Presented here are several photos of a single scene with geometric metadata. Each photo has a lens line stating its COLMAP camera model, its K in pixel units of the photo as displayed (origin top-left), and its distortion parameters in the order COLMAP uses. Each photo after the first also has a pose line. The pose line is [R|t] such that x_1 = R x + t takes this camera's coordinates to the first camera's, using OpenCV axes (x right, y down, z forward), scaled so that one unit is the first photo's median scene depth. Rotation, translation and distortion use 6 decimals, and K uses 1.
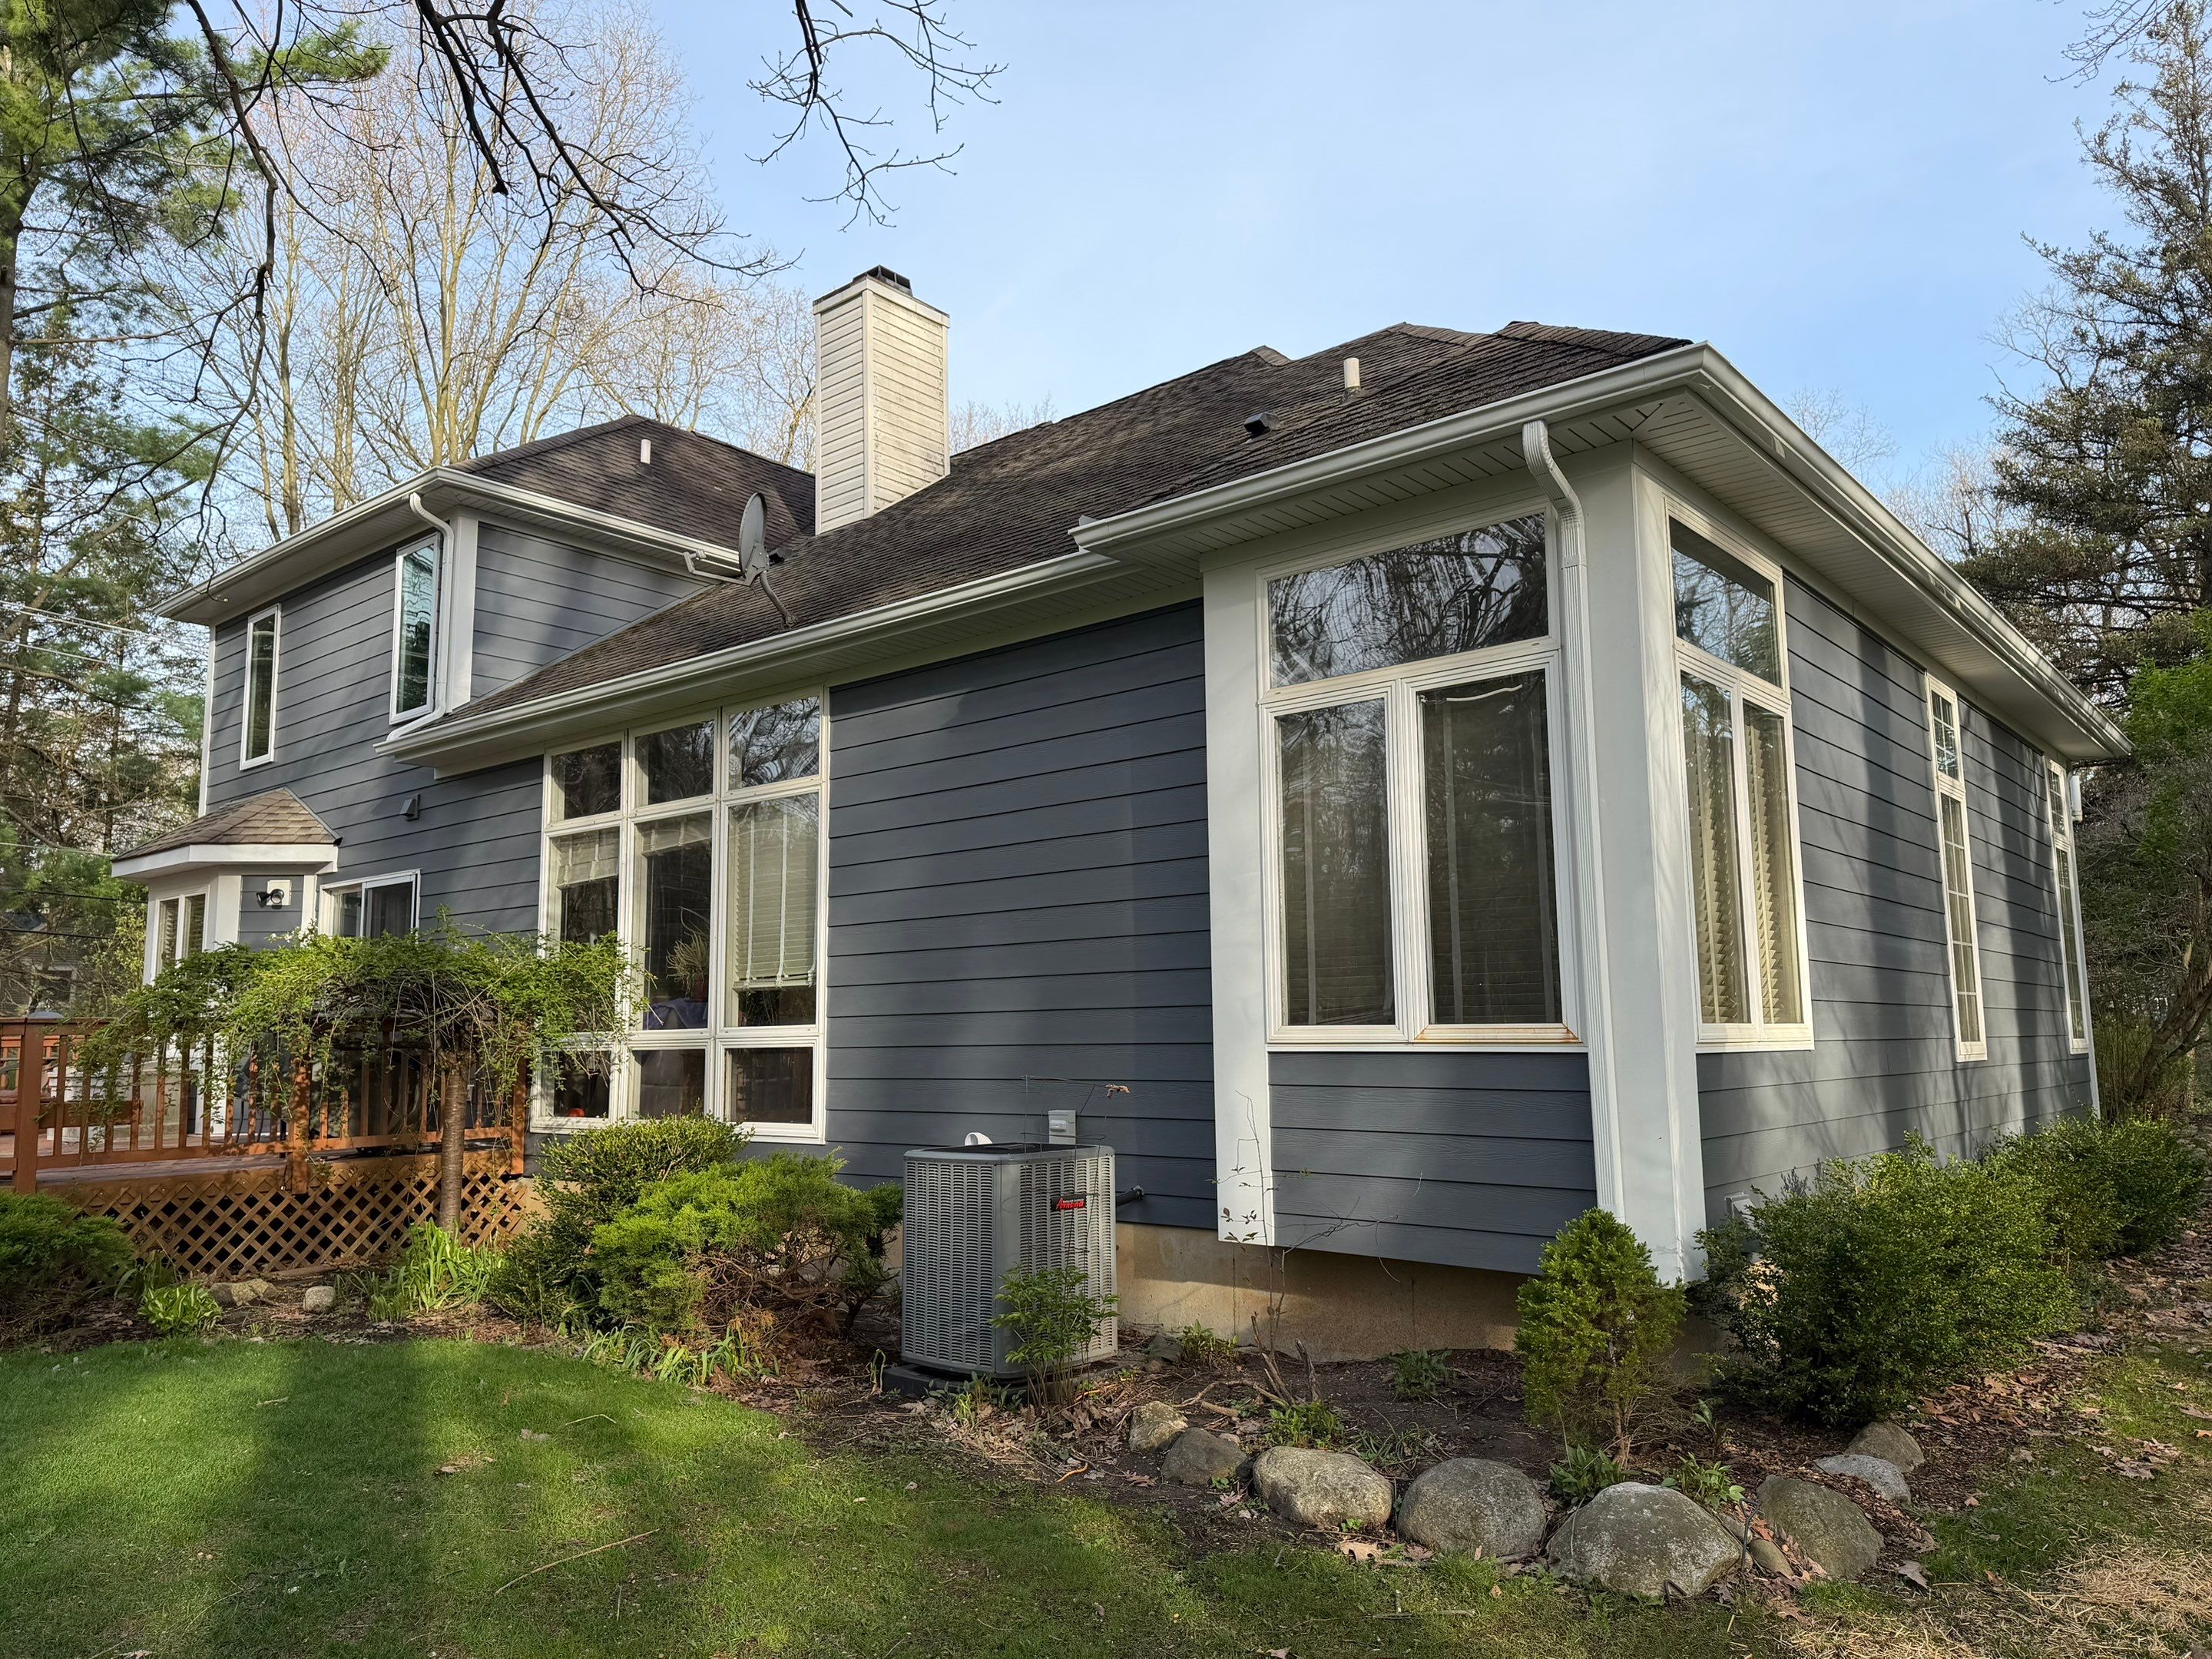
lens RADIAL K [[1510.8, 0, 1108.9], [0, 1510.8, 830.7], [0, 0, 1]] dist [0.157188, -0.261405]
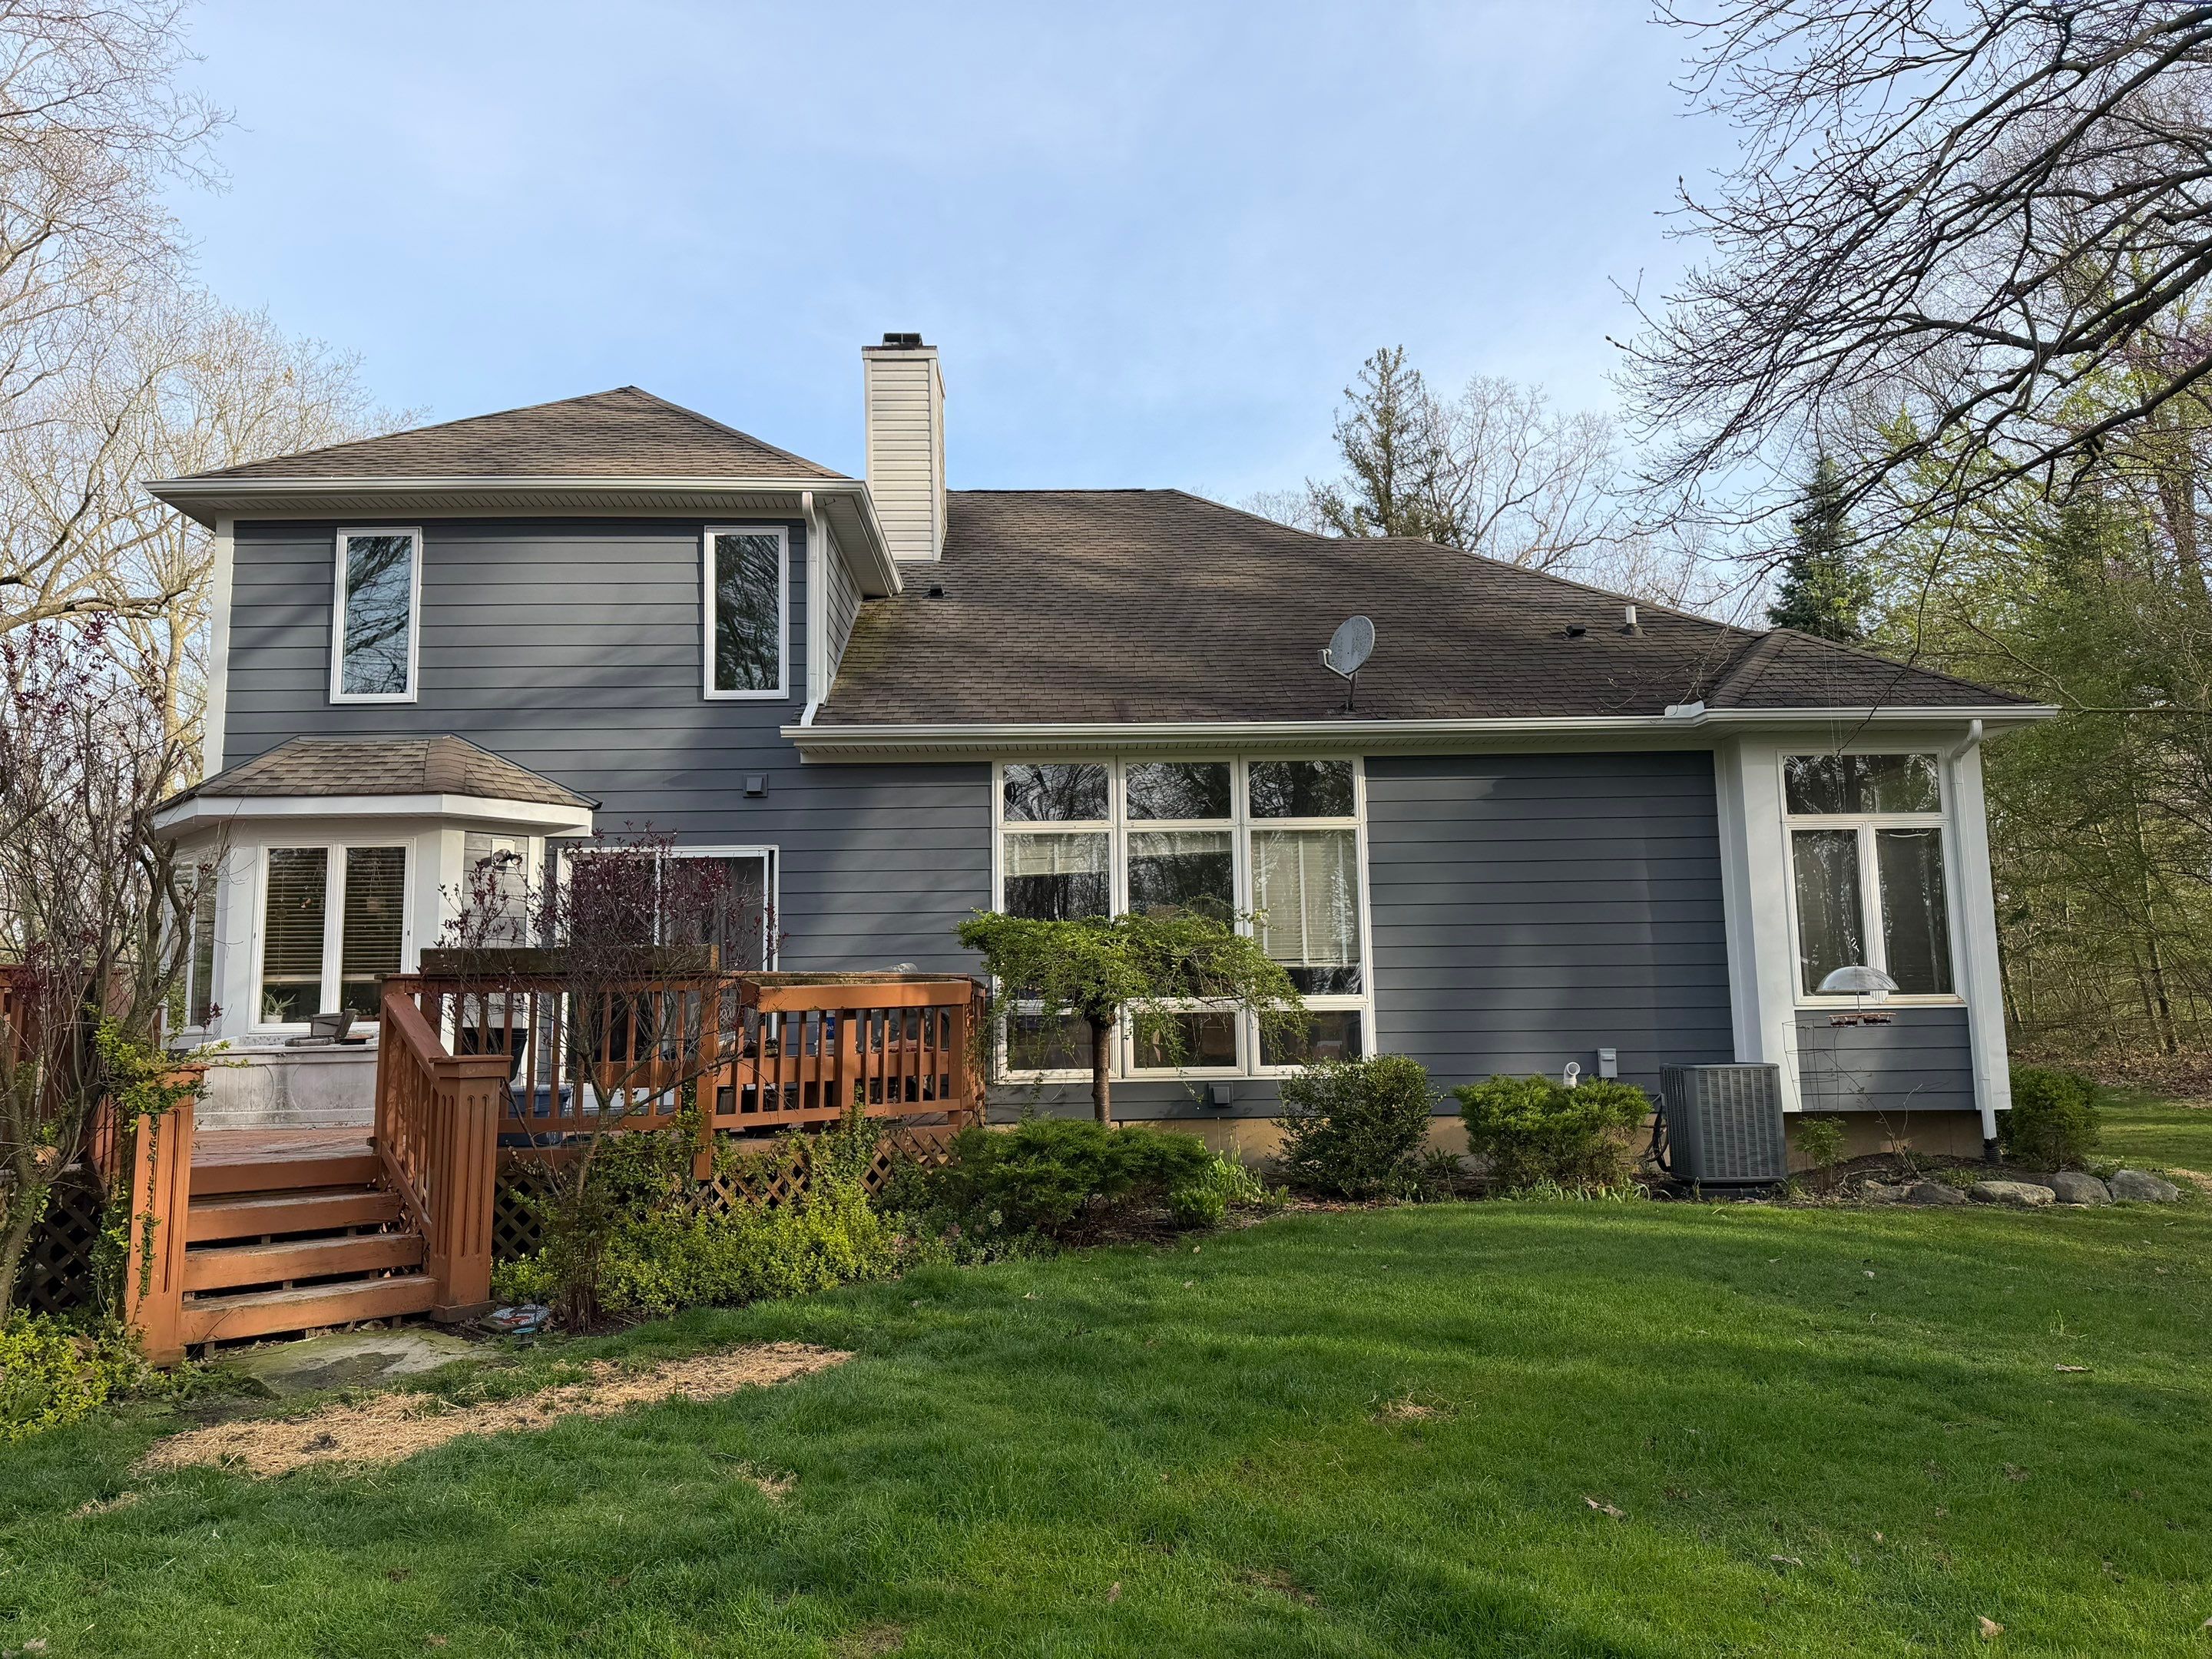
lens RADIAL K [[1510.8, 0, 1108.9], [0, 1510.8, 830.7], [0, 0, 1]] dist [0.157188, -0.261405]
pose [[0.726045, 0.090959, 0.681605, -1.323013], [-0.079541, 0.995668, -0.048142, 0.061569], [-0.683031, -0.019262, 0.730135, 0.142598]]
